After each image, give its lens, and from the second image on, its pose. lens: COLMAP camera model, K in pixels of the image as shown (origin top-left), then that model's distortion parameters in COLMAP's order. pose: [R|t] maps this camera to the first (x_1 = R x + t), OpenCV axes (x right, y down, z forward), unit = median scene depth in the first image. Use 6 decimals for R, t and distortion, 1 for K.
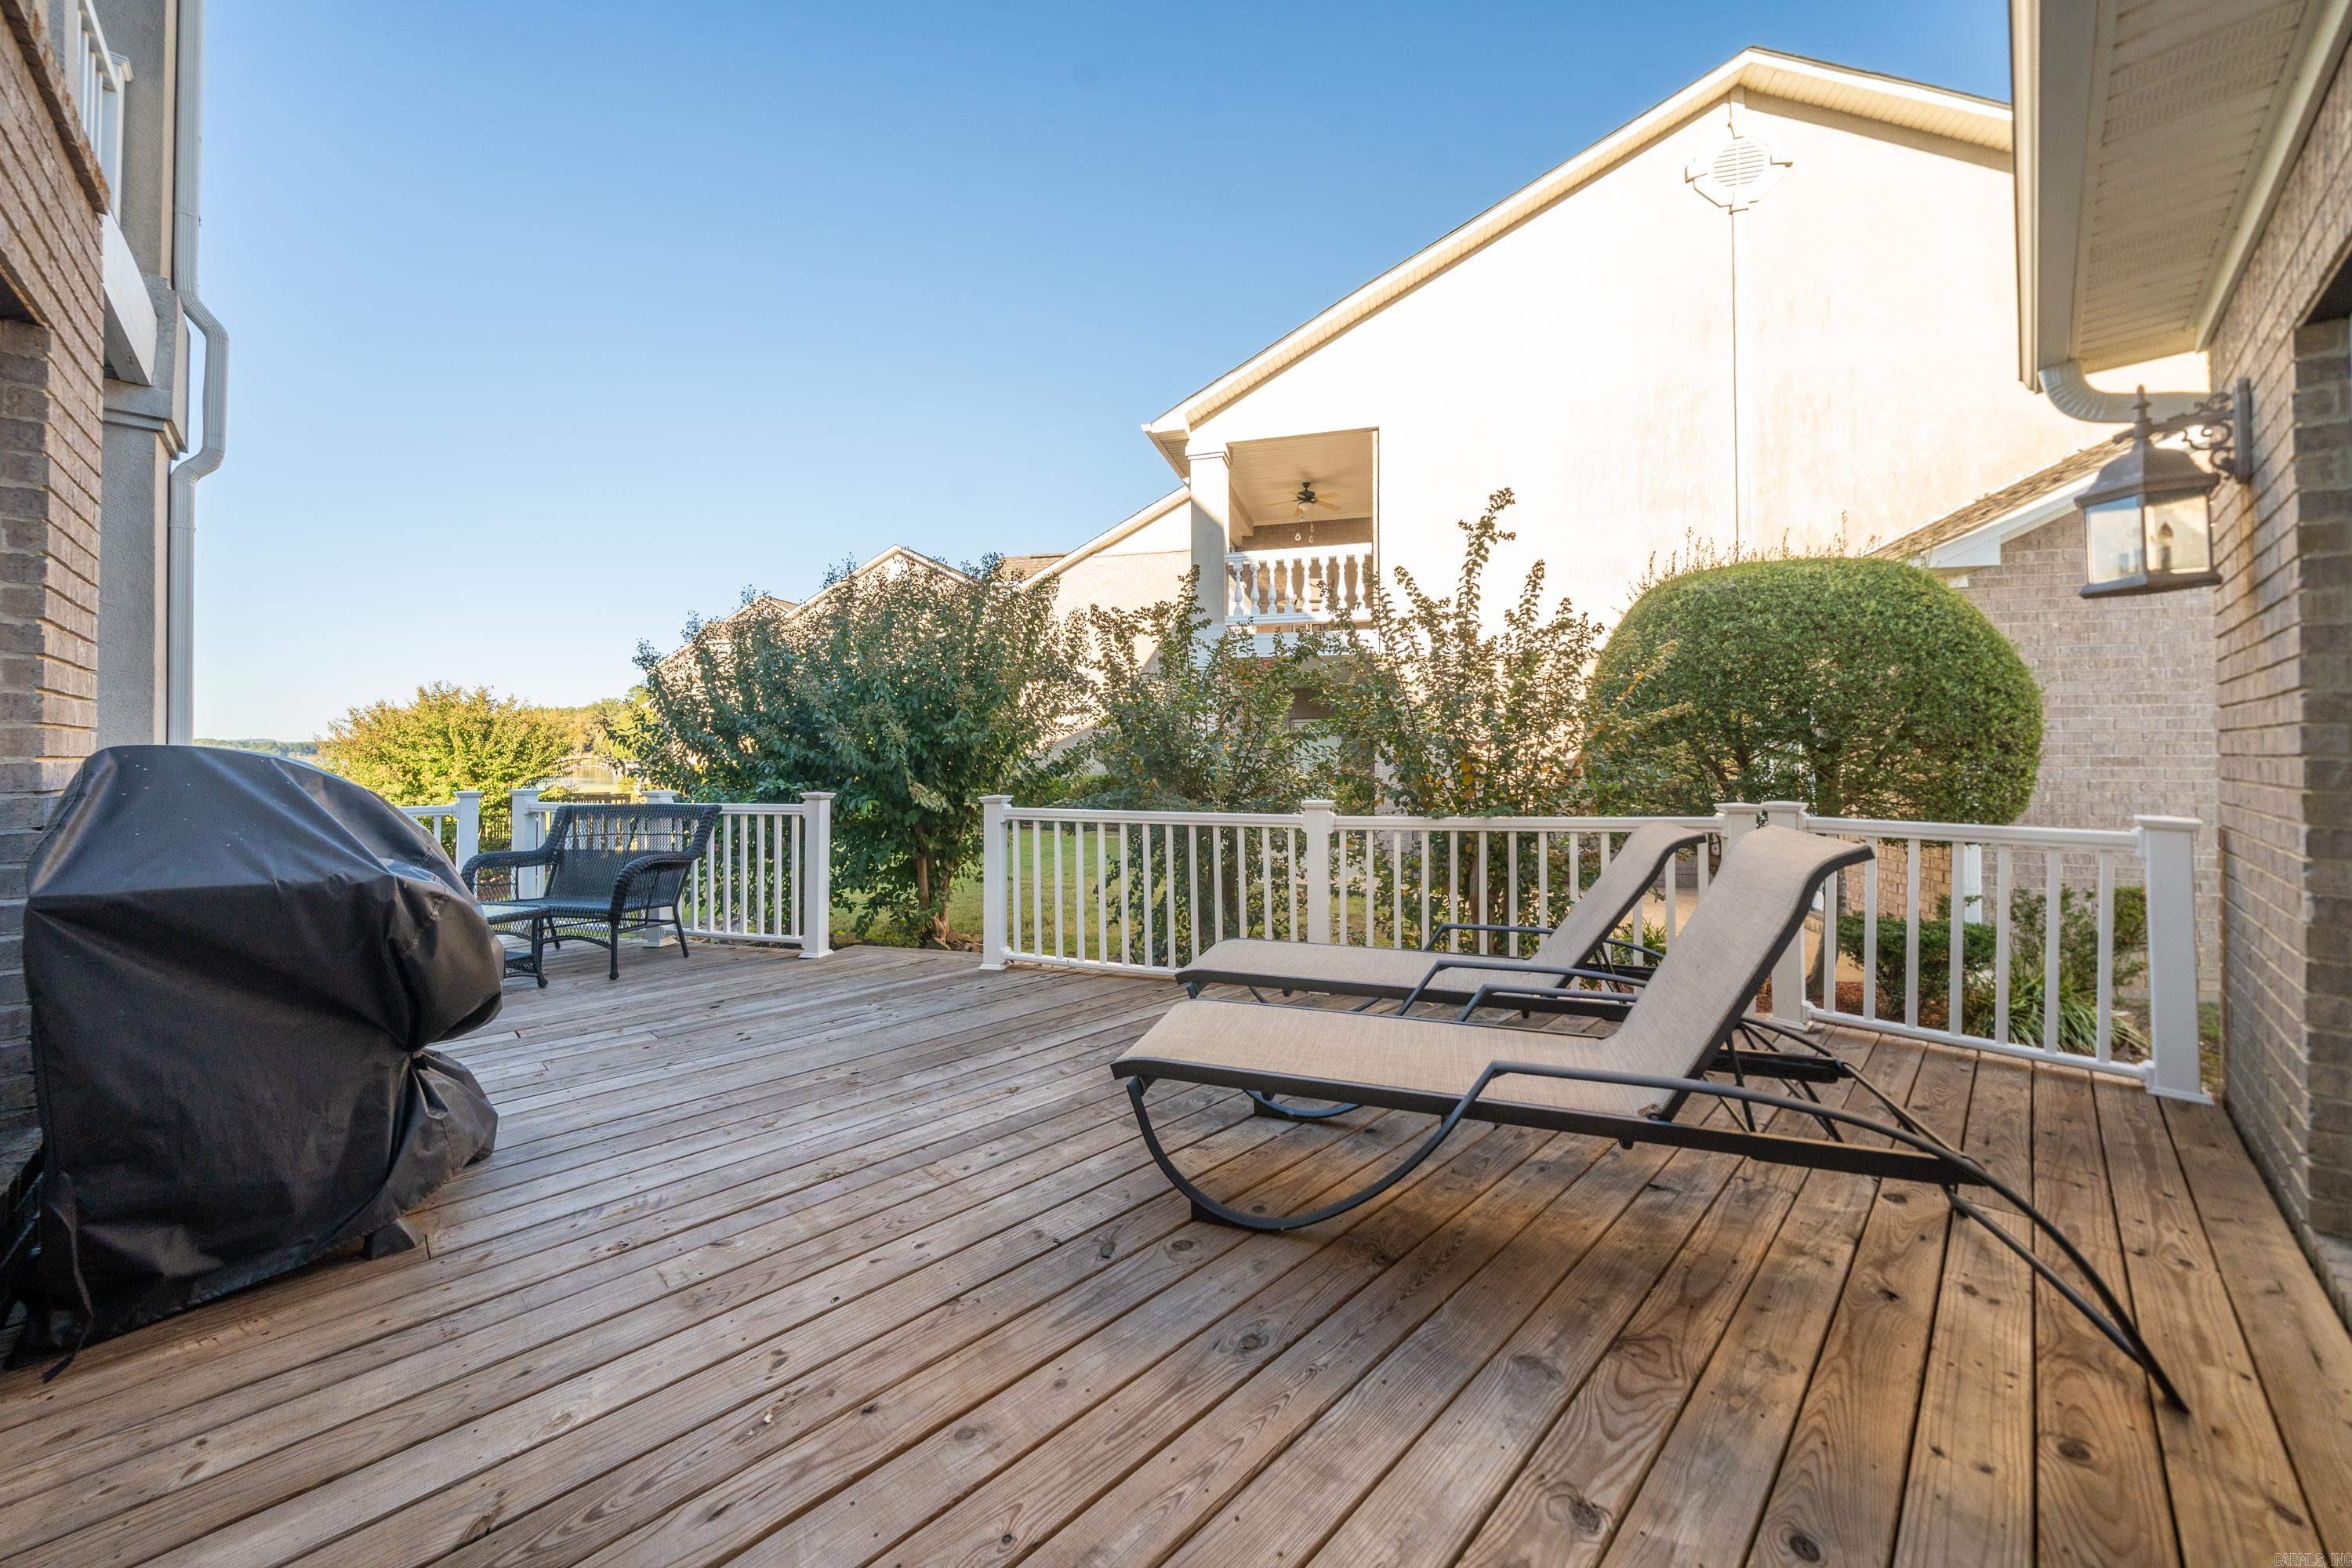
lens RADIAL K [[851.9, 0, 1126.0], [0, 851.9, 744.5], [0, 0, 1]] dist [-0.003851, -0.000103]
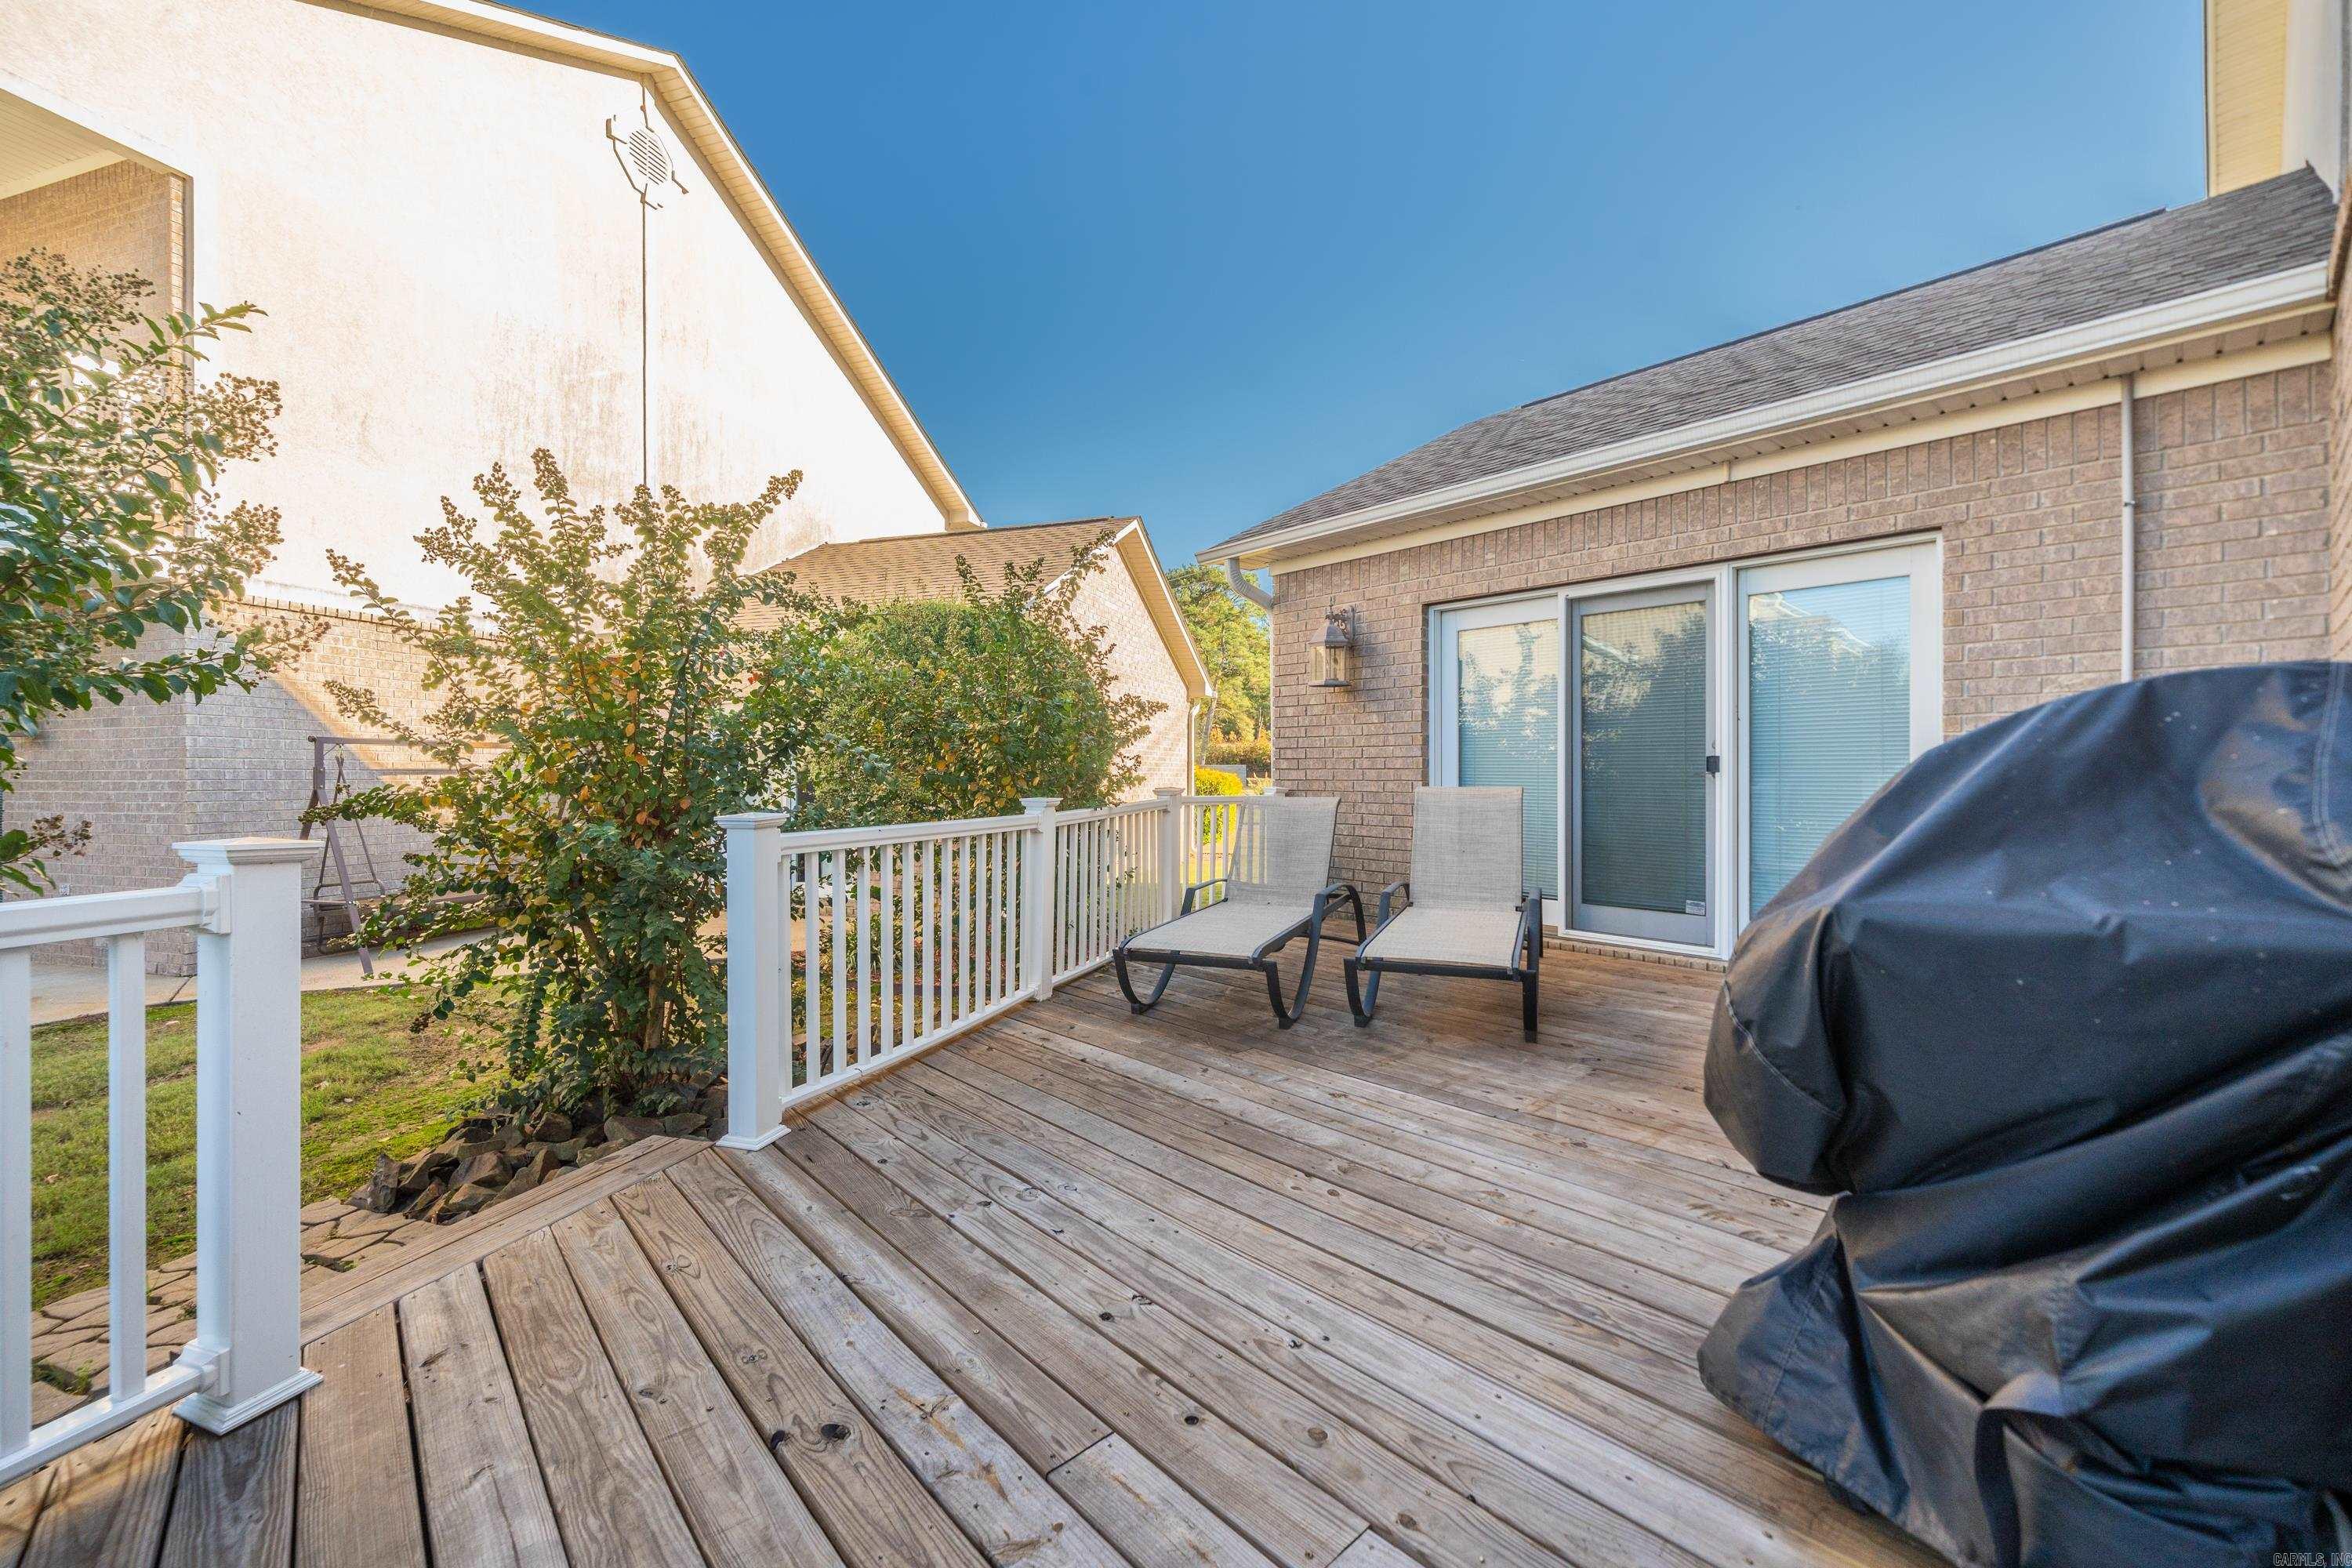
lens RADIAL K [[961.6, 0, 1196.3], [0, 961.6, 772.8], [0, 0, 1]] dist [-0.008515, -0.000068]
pose [[-0.004969, 0.000649, 0.999987, -0.744574], [-0.013217, 0.999912, -0.000714, 0.031479], [-0.999900, -0.013220, -0.004960, 0.726502]]
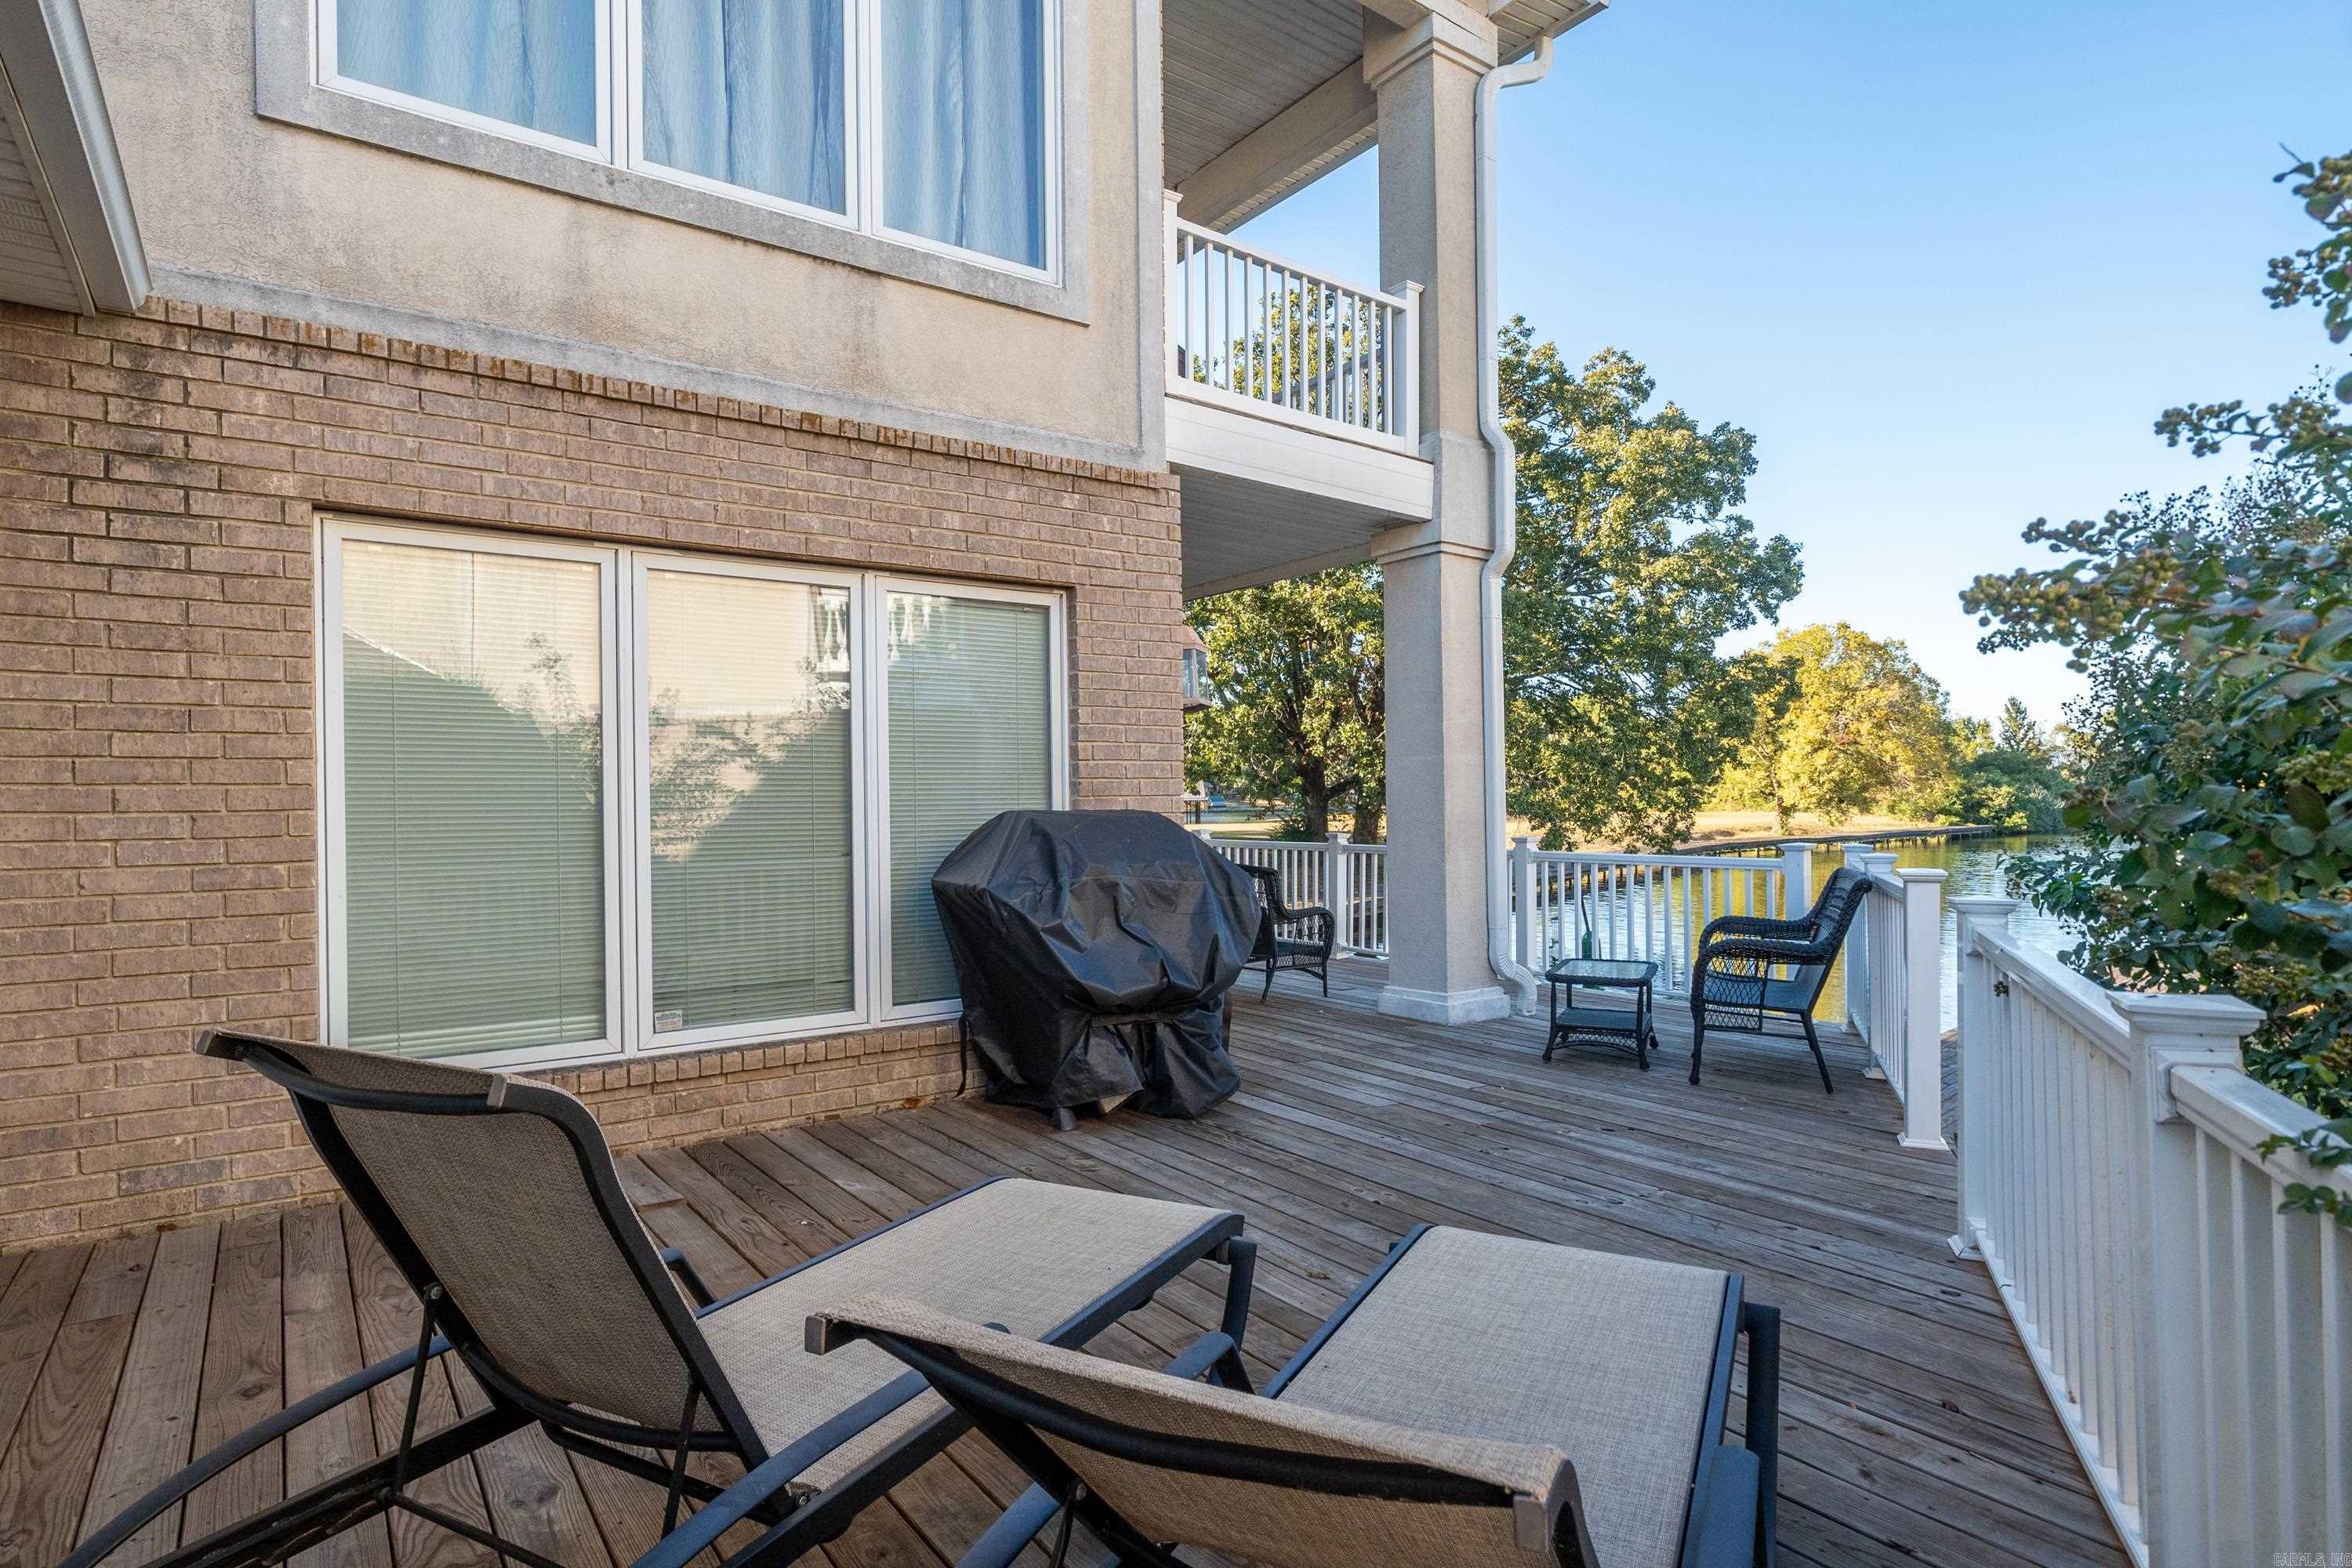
lens RADIAL K [[1210.0, 0, 1159.0], [0, 1210.0, 804.1], [0, 0, 1]] dist [-0.018296, -0.000212]
pose [[-0.131640, 0.007947, -0.991266, 0.573176], [0.028295, 0.999591, 0.004256, -0.008125], [0.990894, -0.027488, -0.131811, 0.629757]]
